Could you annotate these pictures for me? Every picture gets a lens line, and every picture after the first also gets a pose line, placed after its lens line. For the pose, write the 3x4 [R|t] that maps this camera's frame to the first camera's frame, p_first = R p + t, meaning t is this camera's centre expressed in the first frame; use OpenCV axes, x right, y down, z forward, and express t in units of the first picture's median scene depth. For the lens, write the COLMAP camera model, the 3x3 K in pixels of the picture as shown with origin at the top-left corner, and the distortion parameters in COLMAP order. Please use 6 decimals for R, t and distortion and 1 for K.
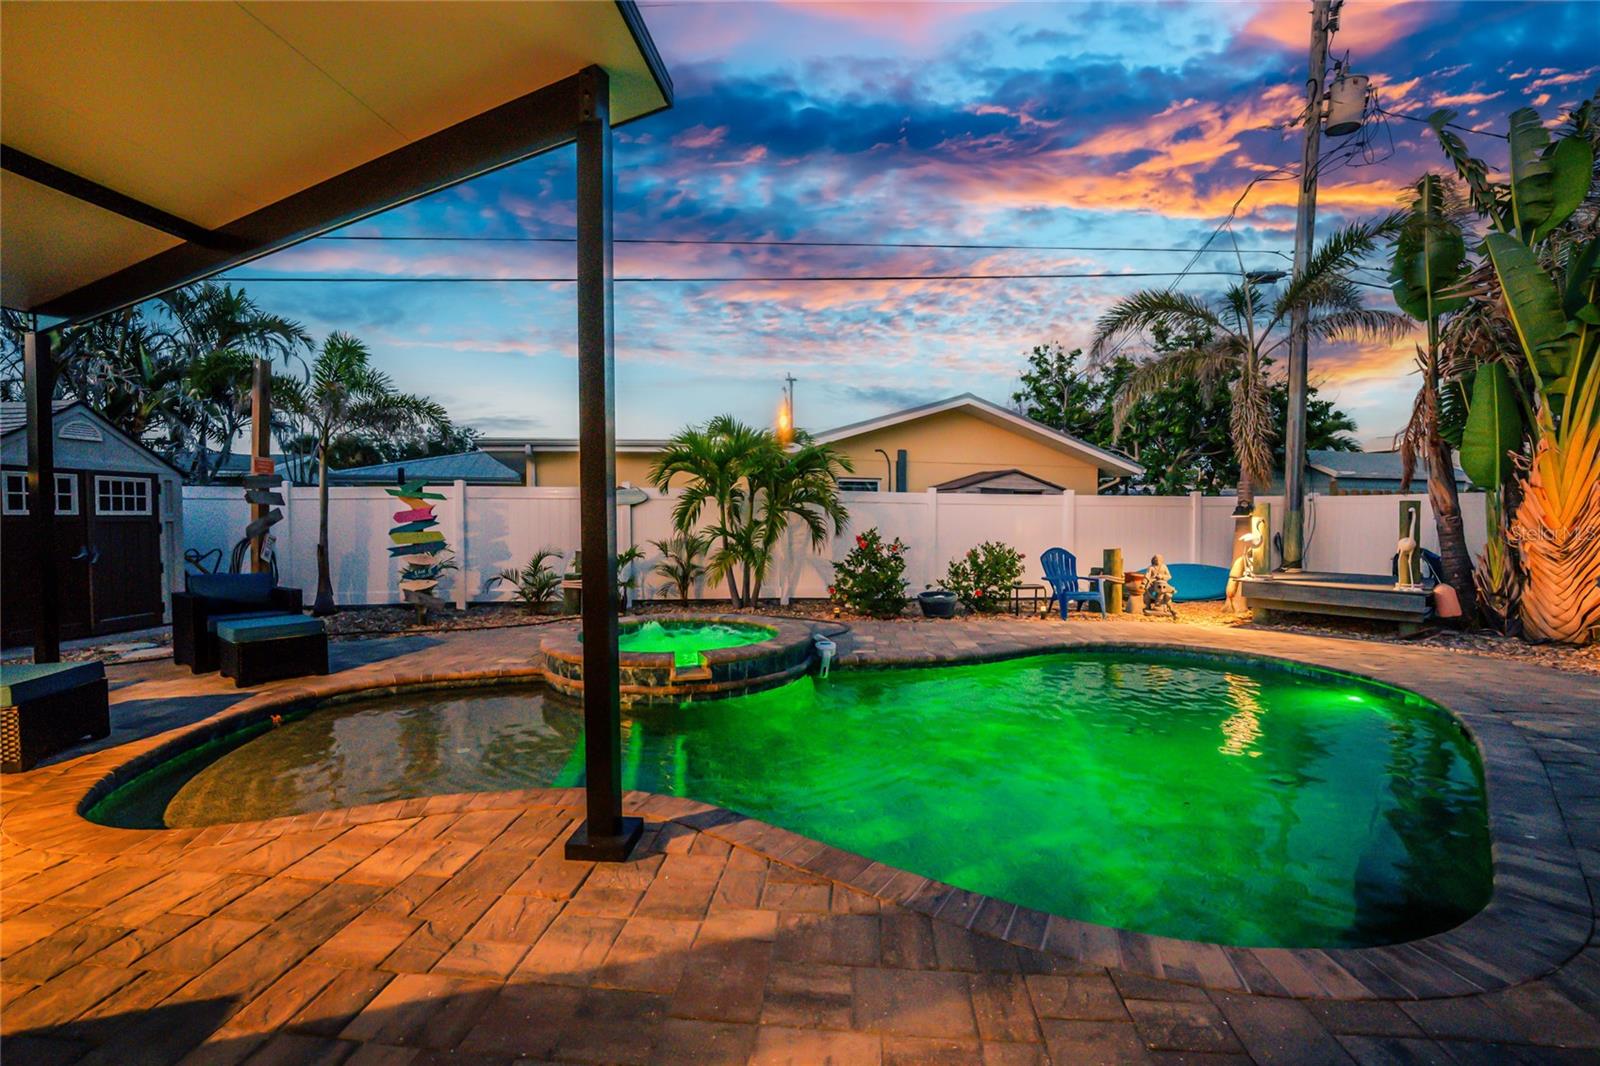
lens RADIAL K [[665.6, 0, 800.0], [0, 665.6, 533.0], [0, 0, 1]] dist [-0.037820, 0.006495]
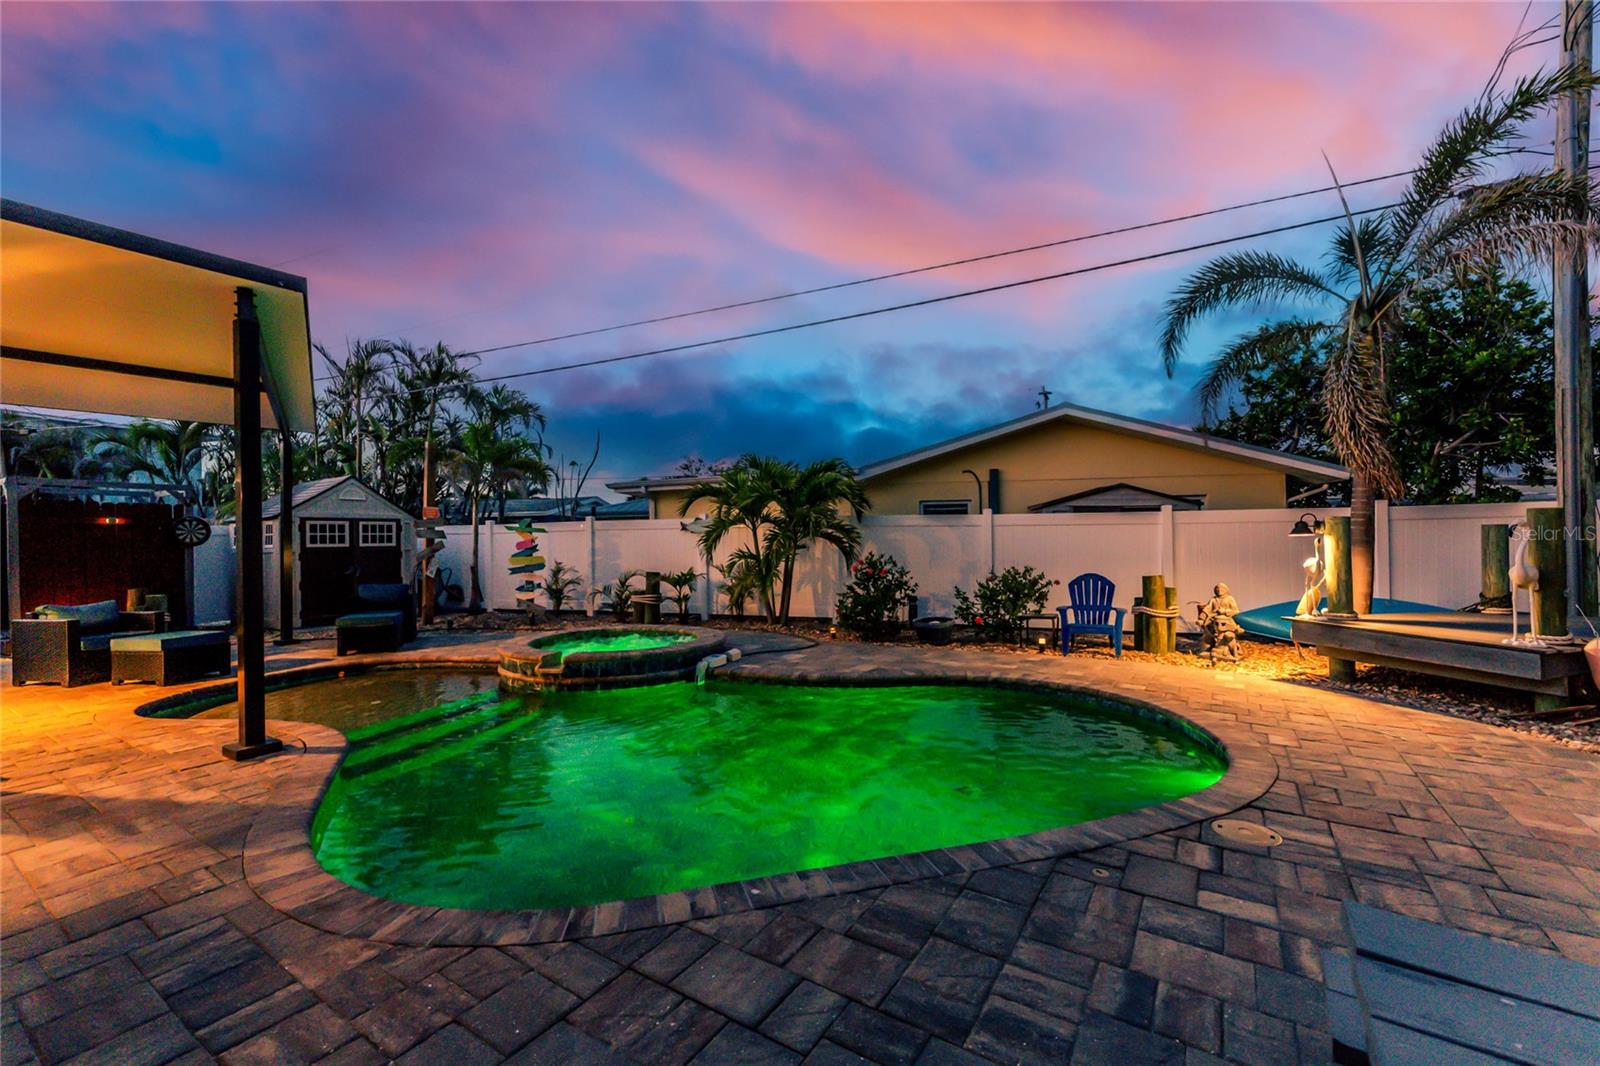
lens RADIAL K [[666.9, 0, 830.5], [0, 666.9, 535.2], [0, 0, 1]] dist [-0.001588, -0.000434]
pose [[0.888236, -0.015331, -0.459132, 0.635359], [0.002291, 0.999578, -0.028943, -0.005038], [0.459382, 0.024656, 0.887896, 0.065929]]
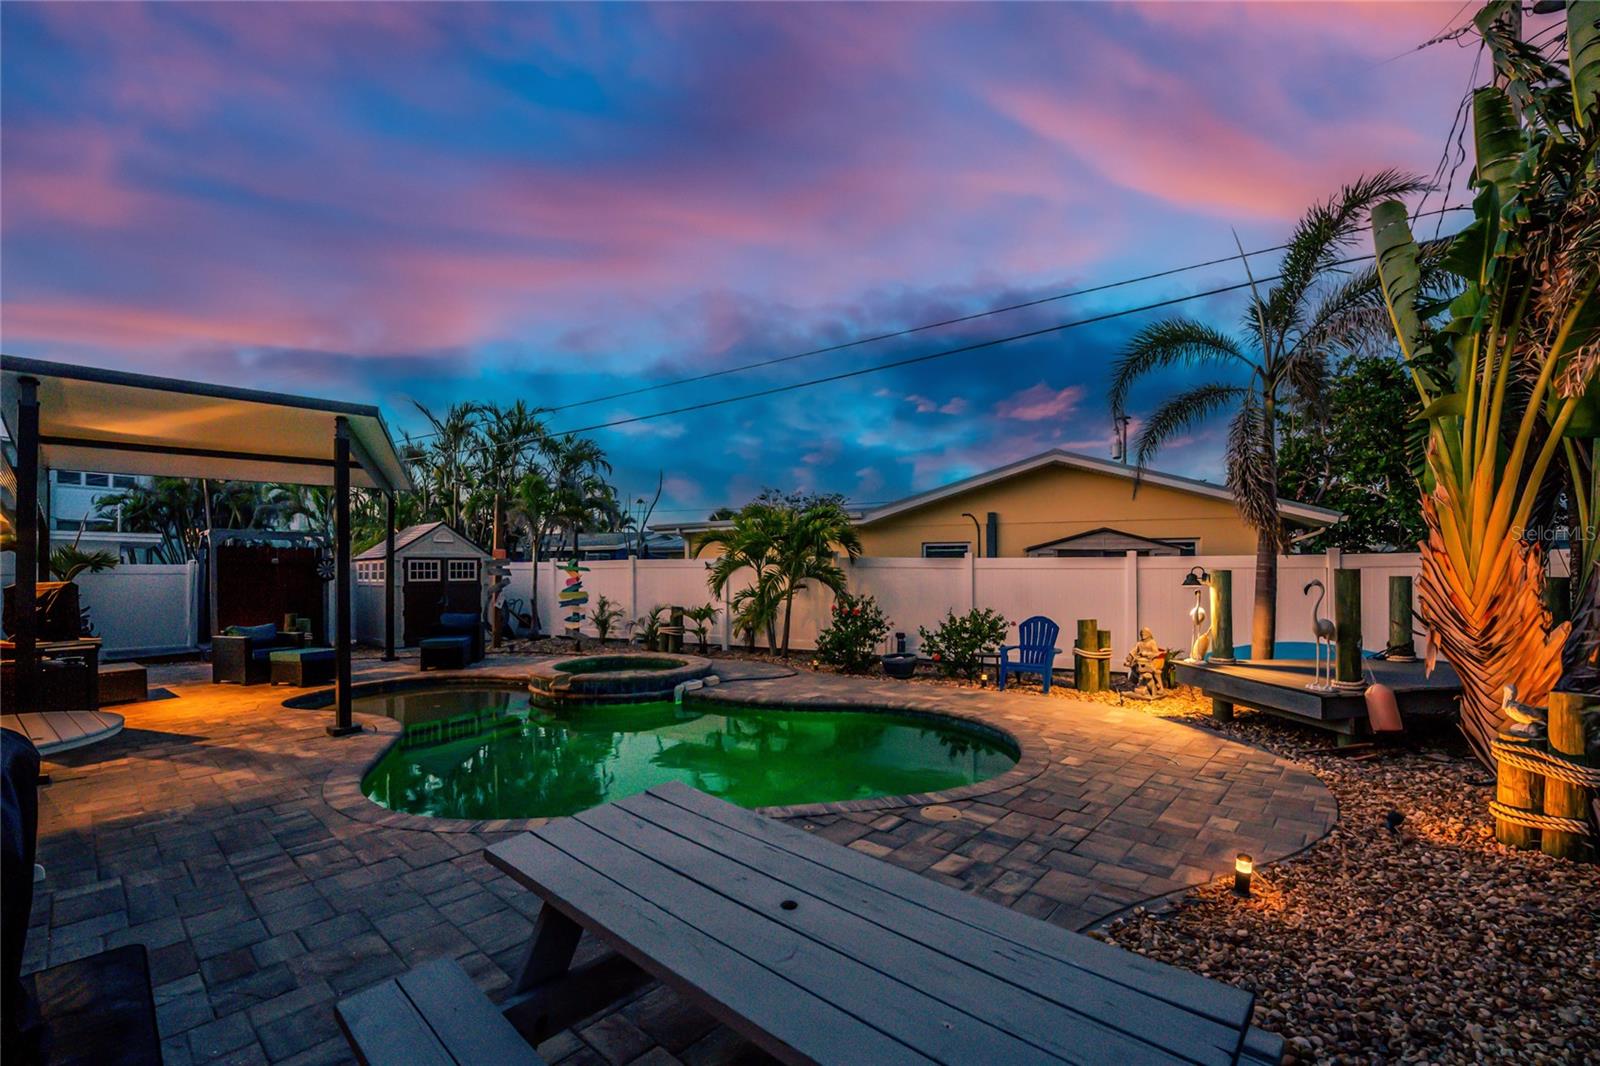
lens RADIAL K [[716.3, 0, 831.8], [0, 716.3, 560.0], [0, 0, 1]] dist [-0.033934, 0.000162]
pose [[0.801277, -0.012043, -0.598172, 0.980102], [-0.006683, 0.999555, -0.029076, -0.033678], [0.598256, 0.027295, 0.800840, -0.003227]]
